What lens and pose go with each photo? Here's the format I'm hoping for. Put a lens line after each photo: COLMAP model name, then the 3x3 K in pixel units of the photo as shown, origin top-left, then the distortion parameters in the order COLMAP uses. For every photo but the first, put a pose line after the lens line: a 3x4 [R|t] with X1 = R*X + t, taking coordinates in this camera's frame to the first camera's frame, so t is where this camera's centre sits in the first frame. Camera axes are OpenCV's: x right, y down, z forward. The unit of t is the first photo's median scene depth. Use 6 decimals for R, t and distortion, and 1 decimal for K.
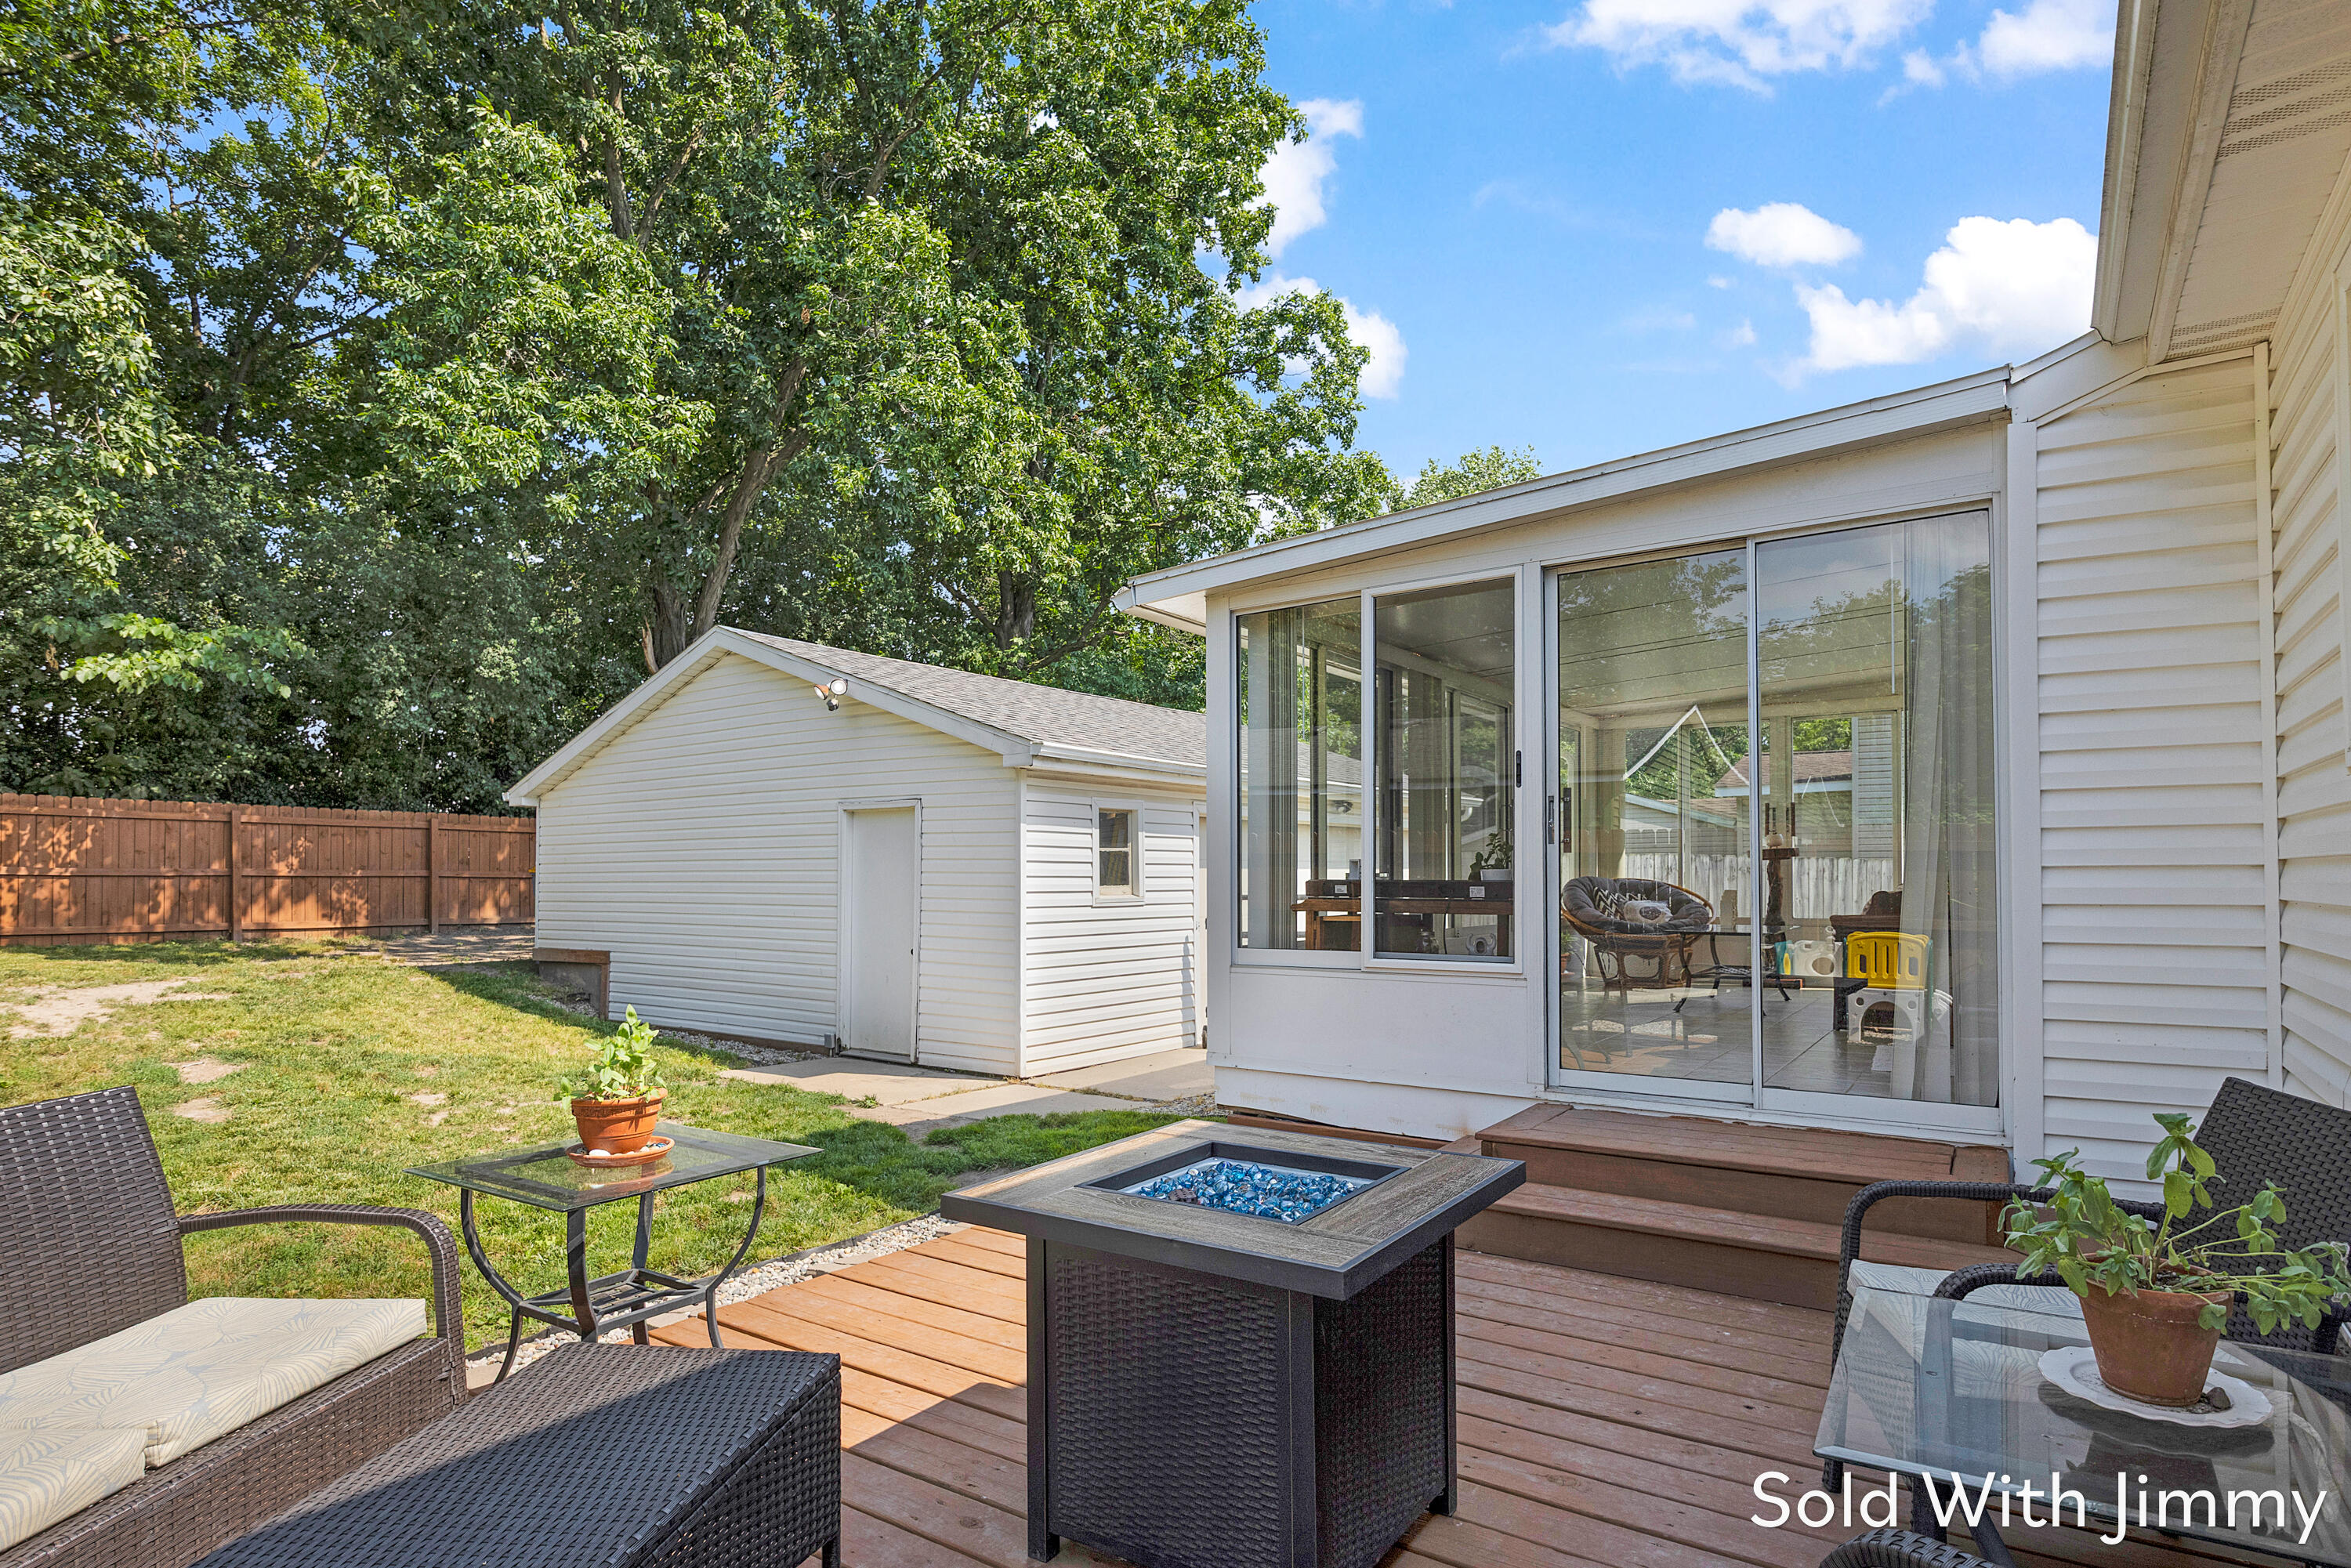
lens RADIAL K [[1233.2, 0, 1174.8], [0, 1233.2, 878.2], [0, 0, 1]] dist [0.039156, 0.000115]
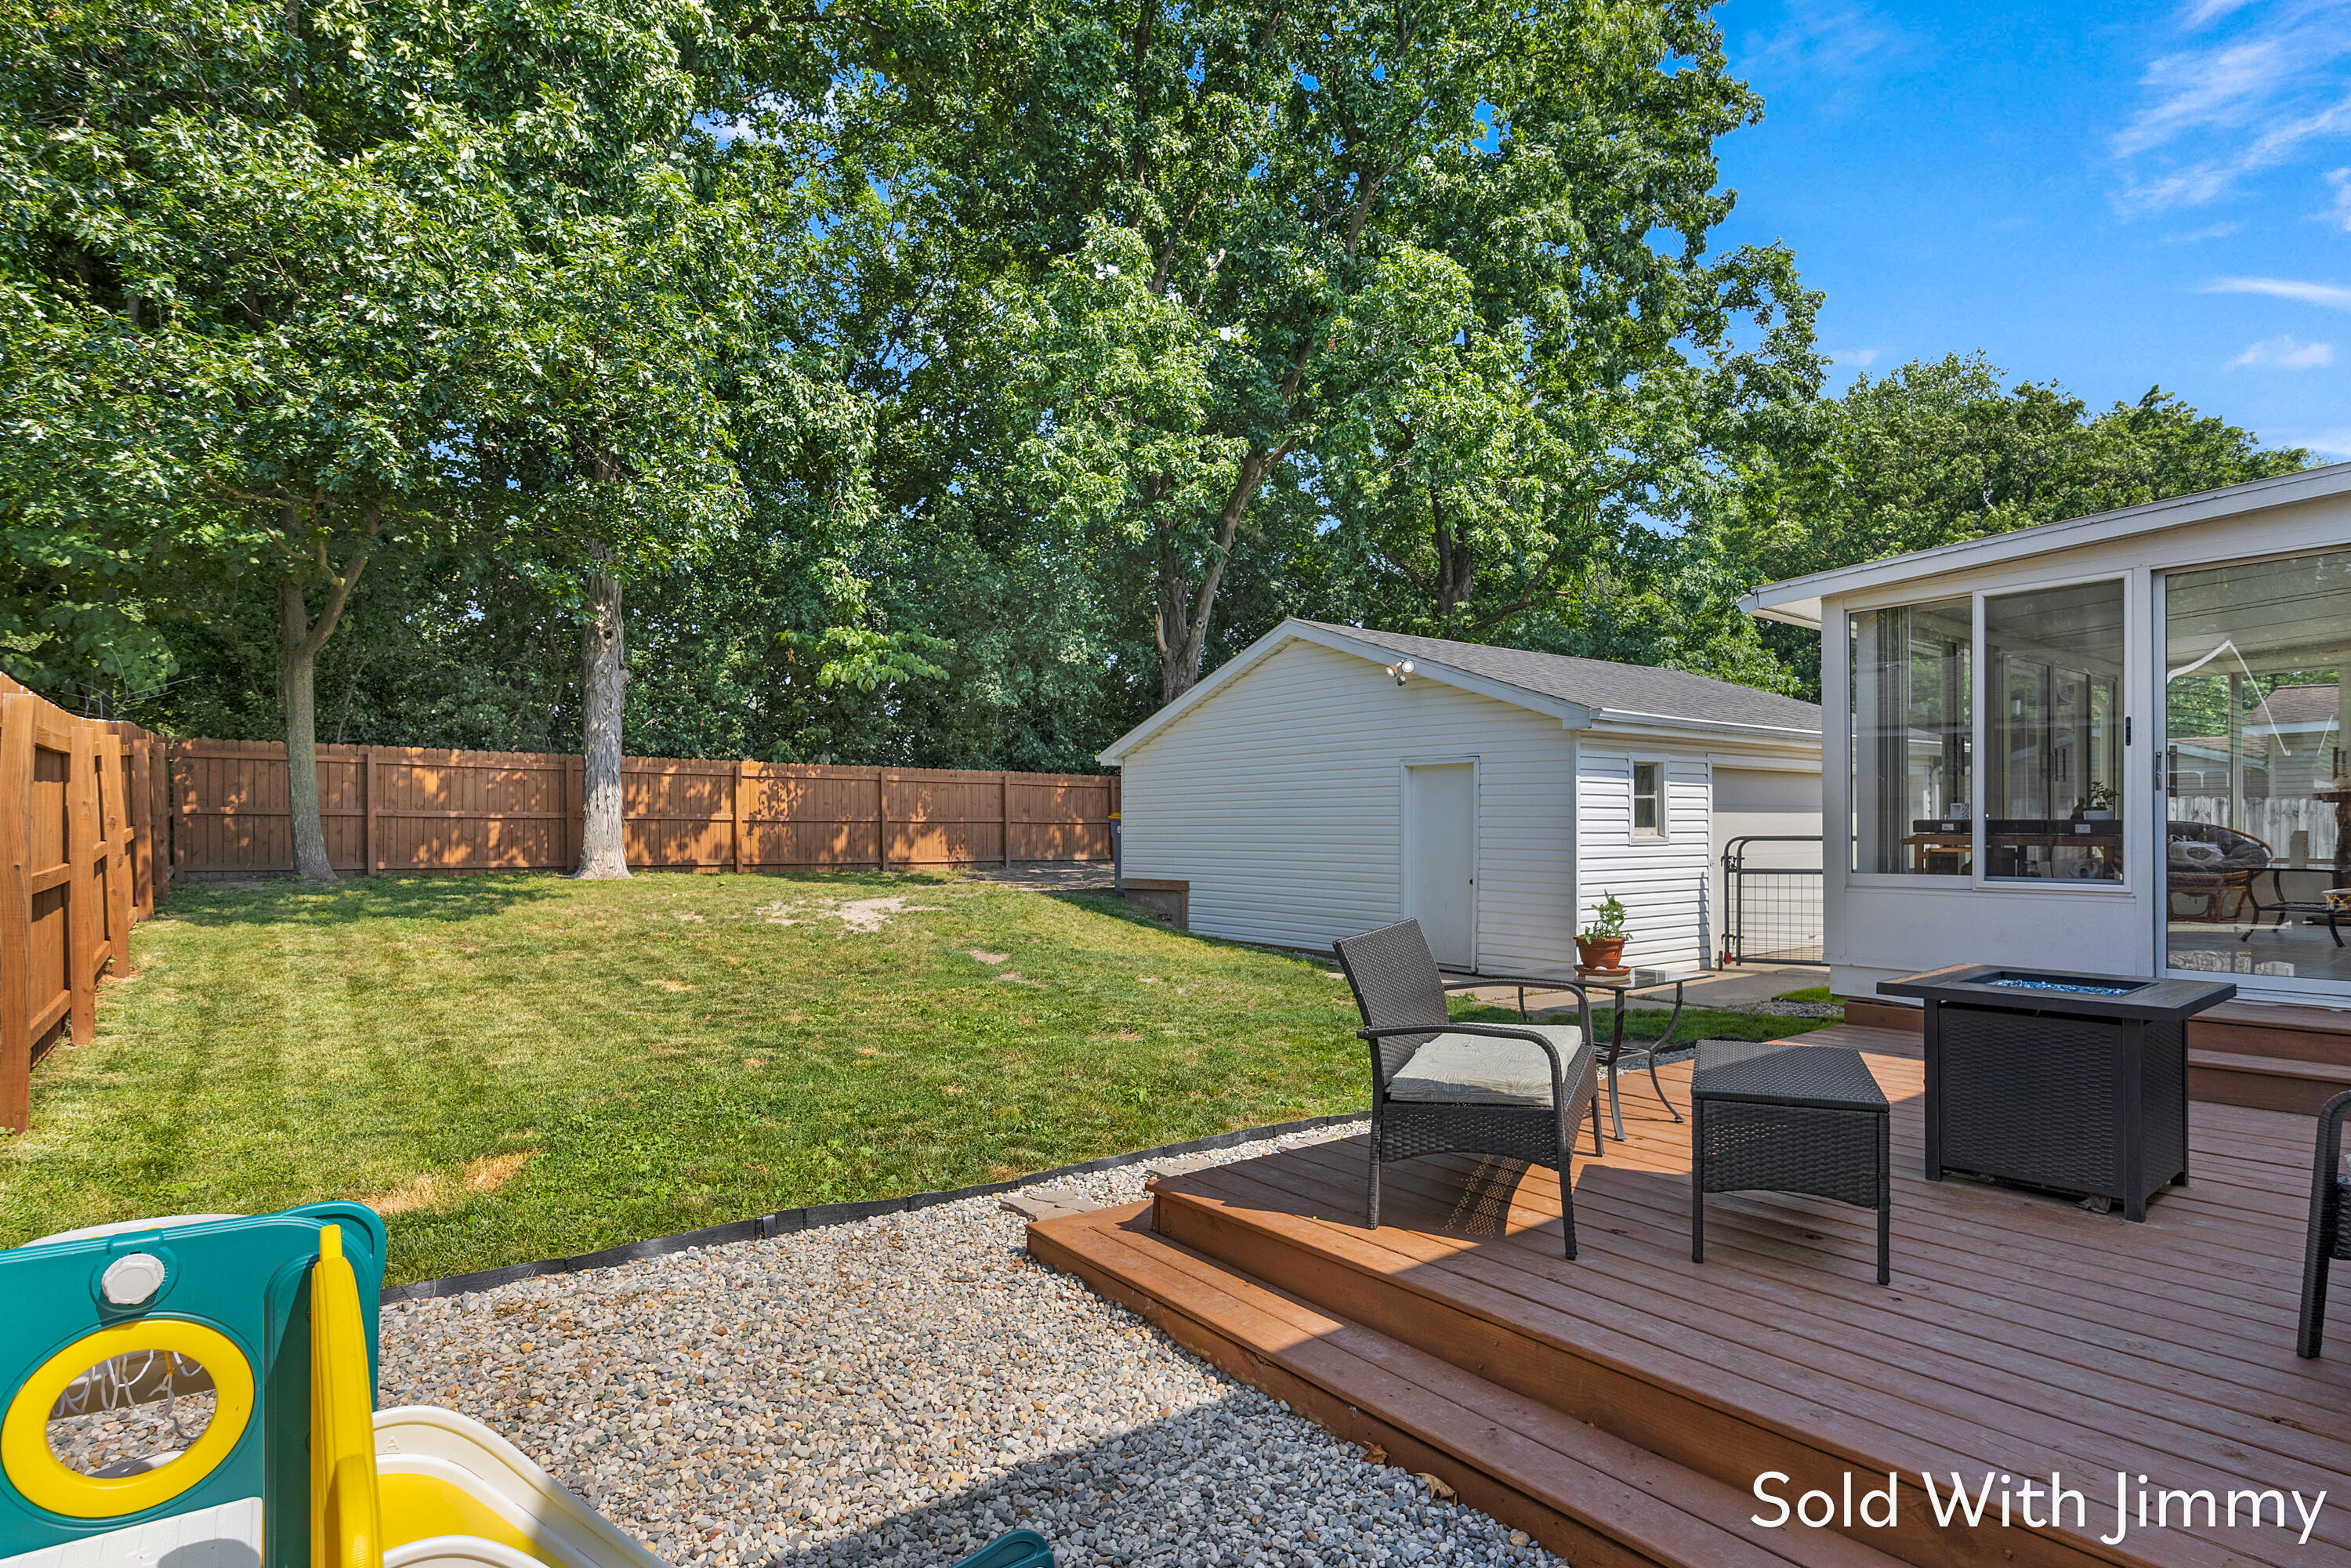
lens RADIAL K [[1191.7, 0, 1178.8], [0, 1191.7, 827.9], [0, 0, 1]] dist [-0.002245, -0.000473]
pose [[0.952574, -0.001333, -0.304306, -0.103416], [0.002268, 0.999994, 0.002720, 0.001948], [0.304300, -0.003281, 0.952571, -0.168117]]
